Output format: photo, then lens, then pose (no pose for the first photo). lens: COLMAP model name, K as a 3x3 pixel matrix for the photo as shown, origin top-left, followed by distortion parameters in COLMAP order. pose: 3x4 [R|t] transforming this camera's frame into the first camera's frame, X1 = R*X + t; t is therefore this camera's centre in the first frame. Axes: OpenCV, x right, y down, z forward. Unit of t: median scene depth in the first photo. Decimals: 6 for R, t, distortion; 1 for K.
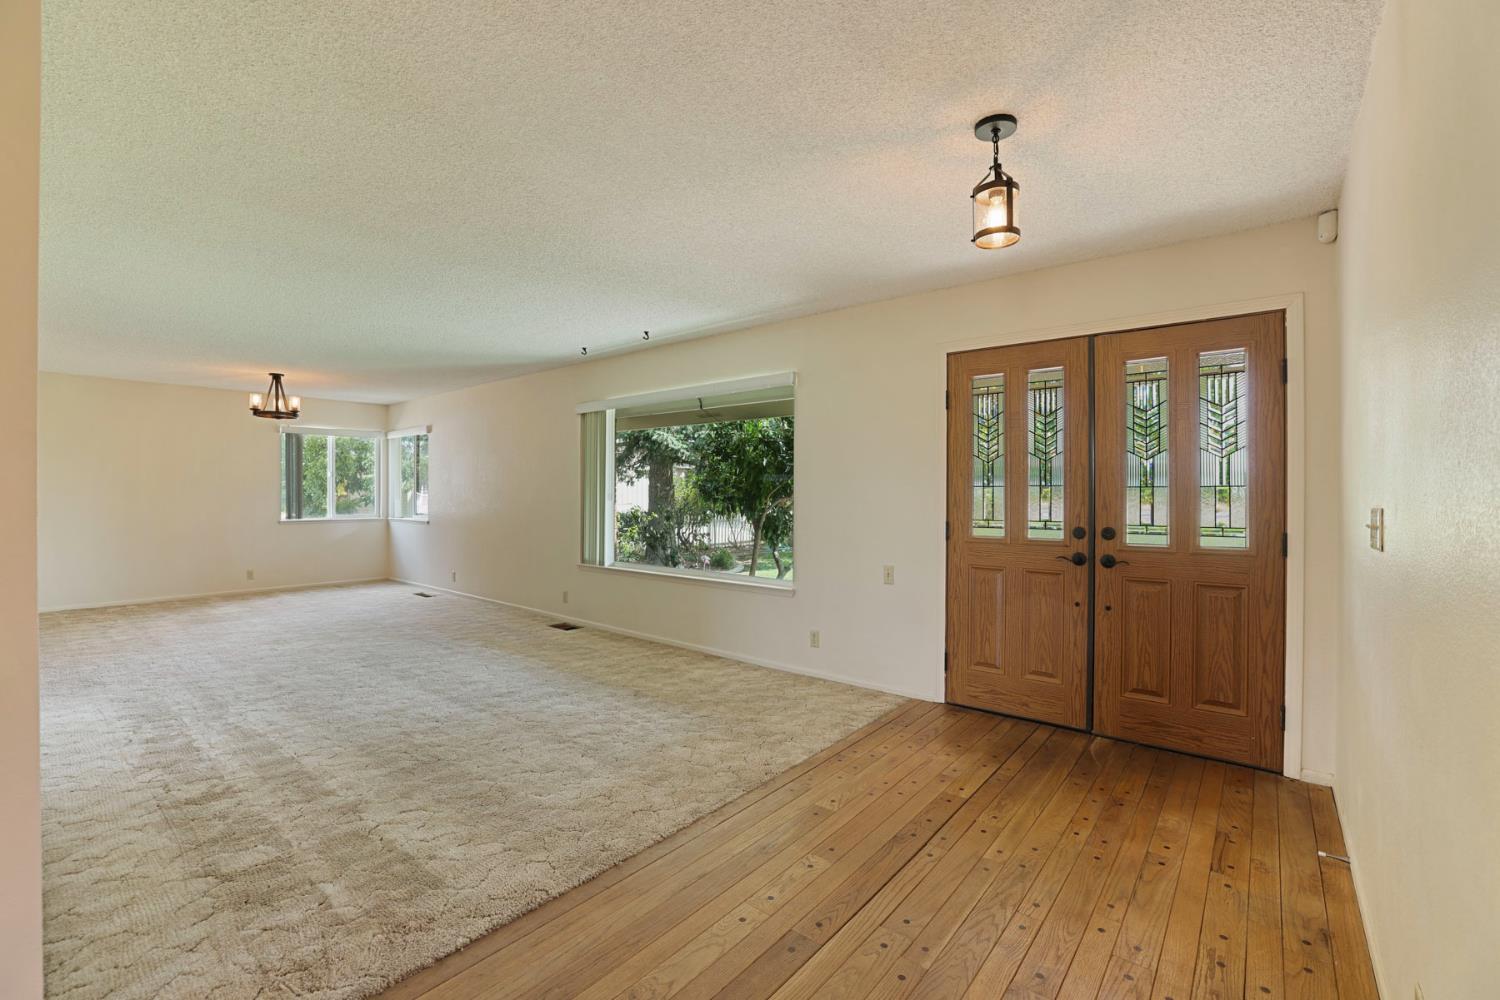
lens RADIAL K [[642.4, 0, 747.9], [0, 642.4, 496.1], [0, 0, 1]] dist [-0.052041, 0.019450]
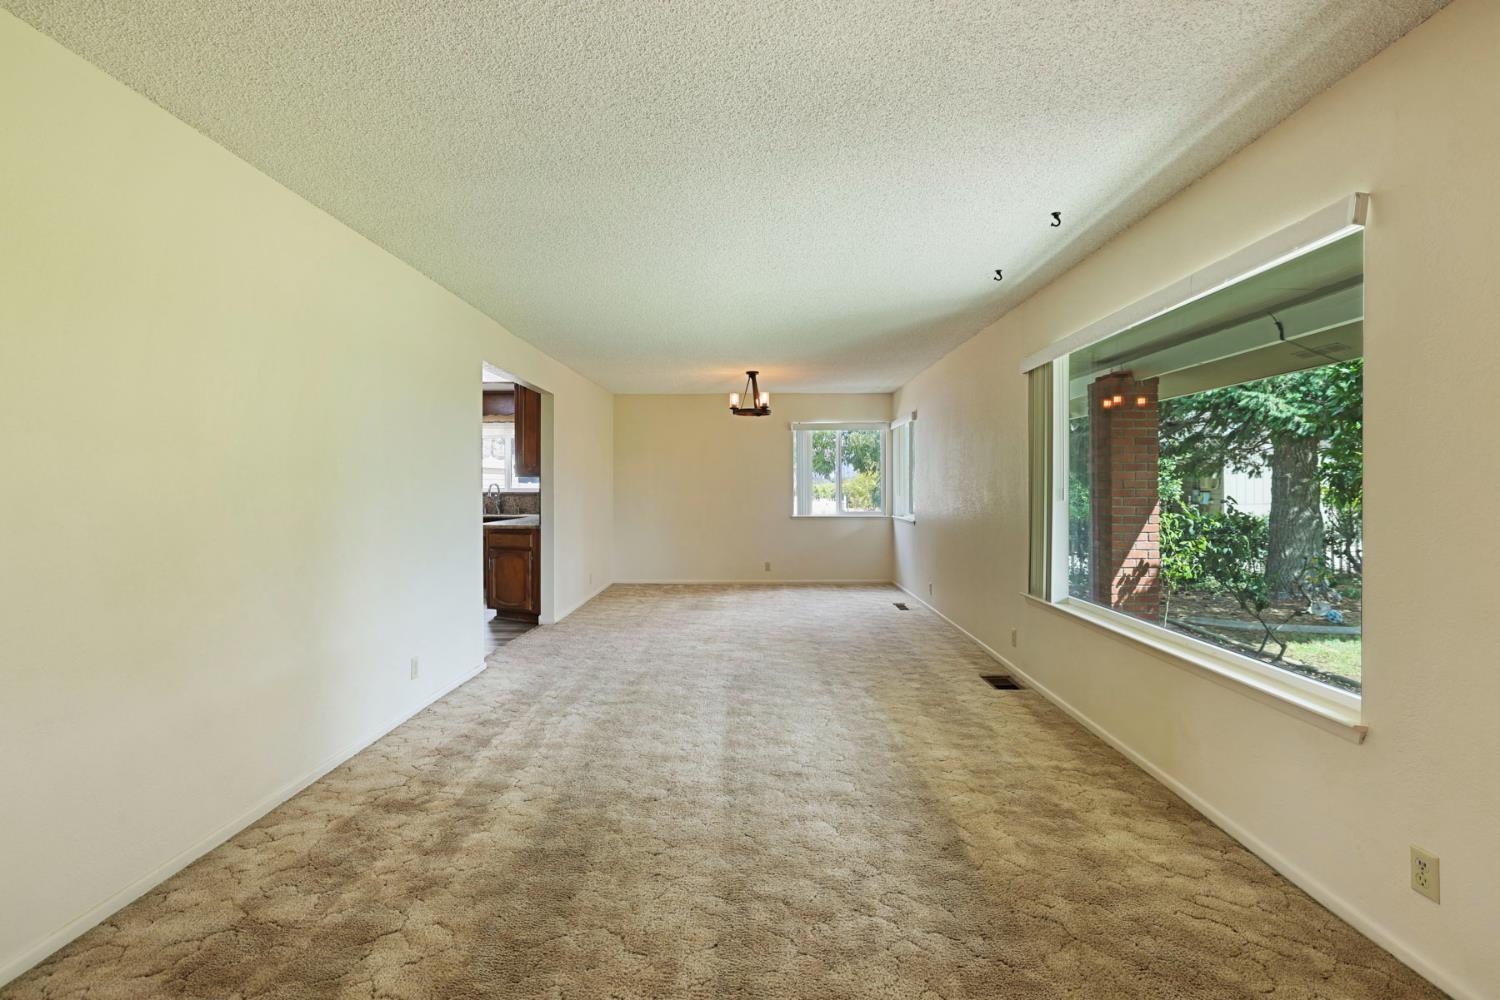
lens RADIAL K [[689.4, 0, 751.0], [0, 689.4, 489.0], [0, 0, 1]] dist [-0.044686, 0.021119]
pose [[0.624201, -0.000300, -0.781264, 0.198851], [-0.002567, 0.999994, -0.002435, -0.004715], [0.781260, 0.003525, 0.624196, 0.520513]]
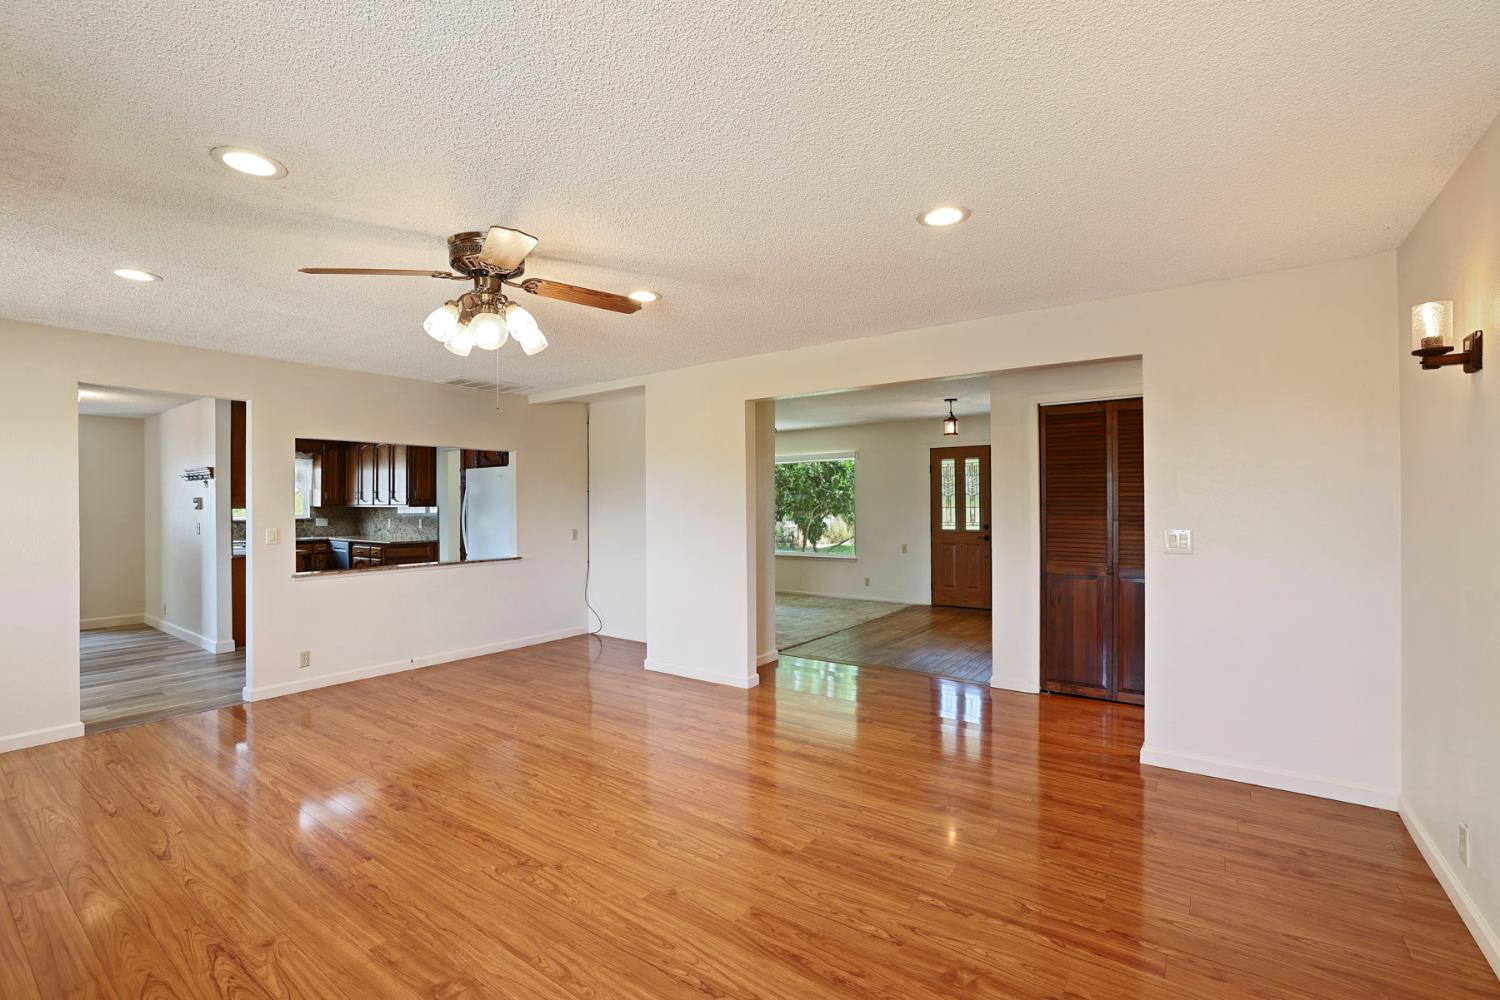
lens RADIAL K [[642.4, 0, 747.9], [0, 642.4, 496.1], [0, 0, 1]] dist [-0.052041, 0.019450]
pose [[0.998101, -0.010626, 0.060668, -0.478449], [0.011731, 0.999771, -0.017883, -0.023964], [-0.060464, 0.018561, 0.997998, -1.239640]]
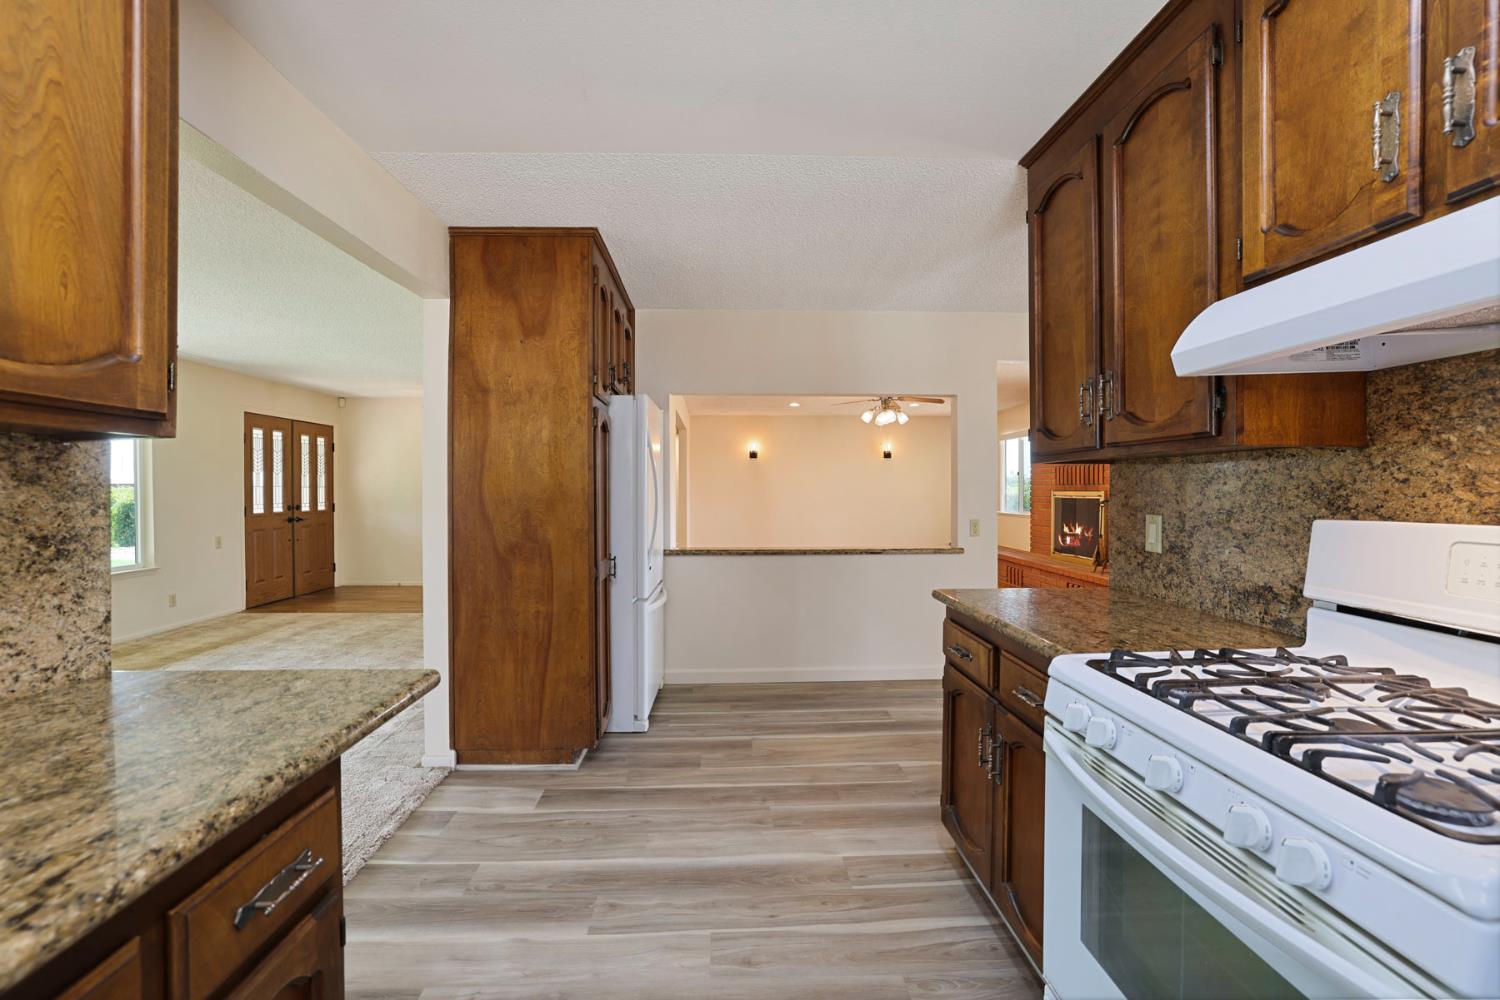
lens RADIAL K [[642.4, 0, 747.9], [0, 642.4, 496.1], [0, 0, 1]] dist [-0.052041, 0.019450]
pose [[-0.665907, -0.010529, 0.745960, -1.975135], [0.006171, 0.999788, 0.019621, -0.014799], [-0.746009, 0.017669, -0.665702, 1.150152]]
